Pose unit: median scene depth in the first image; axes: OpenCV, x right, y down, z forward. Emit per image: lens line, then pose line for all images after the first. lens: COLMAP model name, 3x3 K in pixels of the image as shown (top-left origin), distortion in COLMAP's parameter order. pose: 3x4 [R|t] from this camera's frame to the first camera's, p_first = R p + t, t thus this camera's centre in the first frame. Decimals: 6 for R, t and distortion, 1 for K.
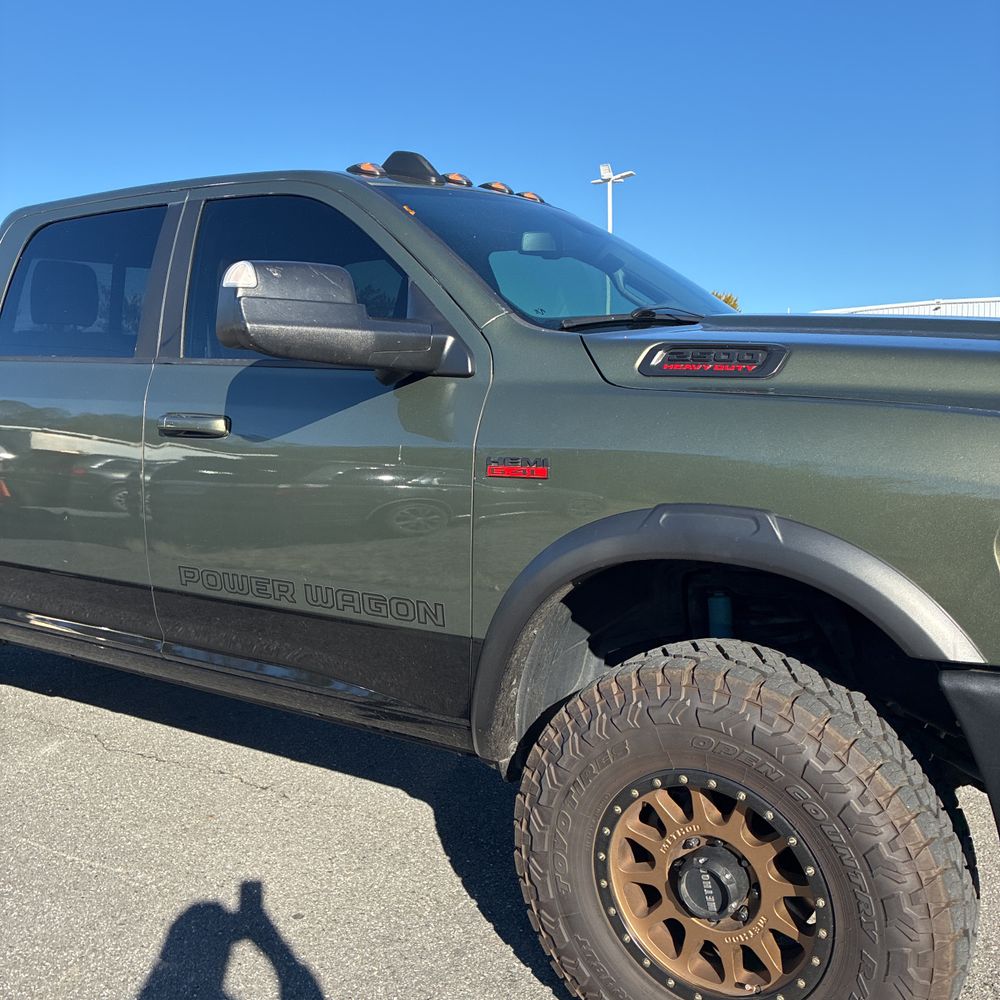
lens RADIAL K [[1018.9, 0, 484.5], [0, 1018.9, 485.8], [0, 0, 1]] dist [0.035333, -0.023641]
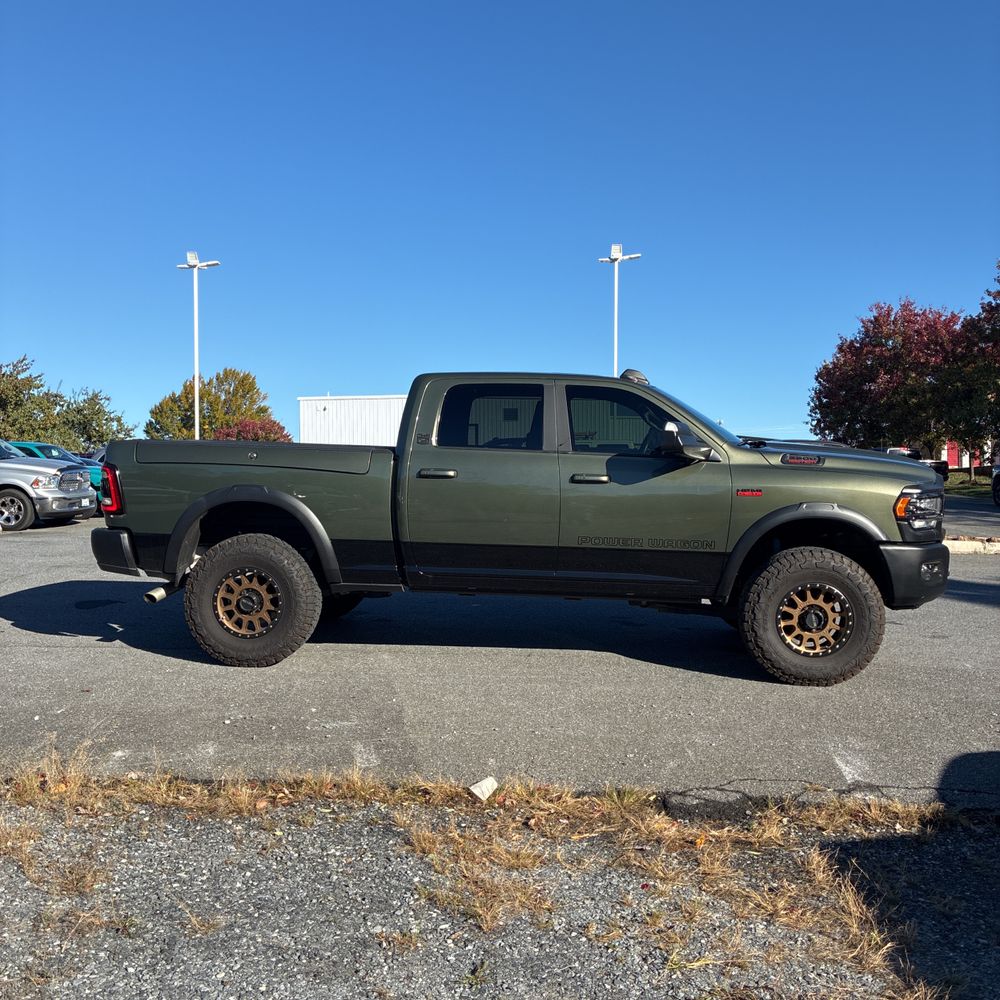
lens RADIAL K [[1017.2, 0, 497.6], [0, 1017.2, 455.8], [0, 0, 1]] dist [0.033761, -0.000584]
pose [[0.880476, 0.025052, 0.473428, -1.683136], [0.023203, 0.995129, -0.095811, 0.119567], [-0.473522, 0.095344, 0.875606, -1.080930]]
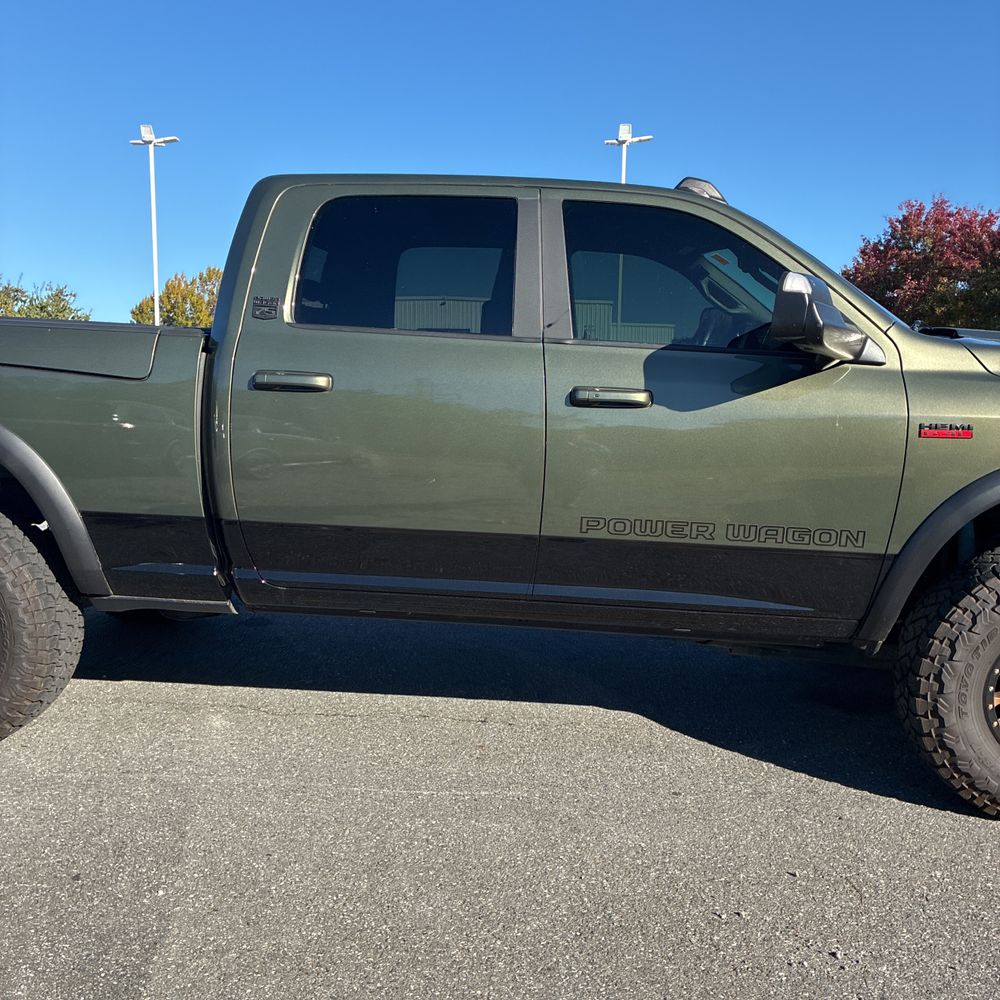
lens RADIAL K [[1018.2, 0, 500.0], [0, 1018.2, 500.0], [0, 0, 1]] dist [0.028585, 0.005465]
pose [[0.877021, -0.024452, 0.479830, -0.984559], [0.008257, 0.999324, 0.035834, 0.017575], [-0.480382, -0.027465, 0.876629, 0.020732]]
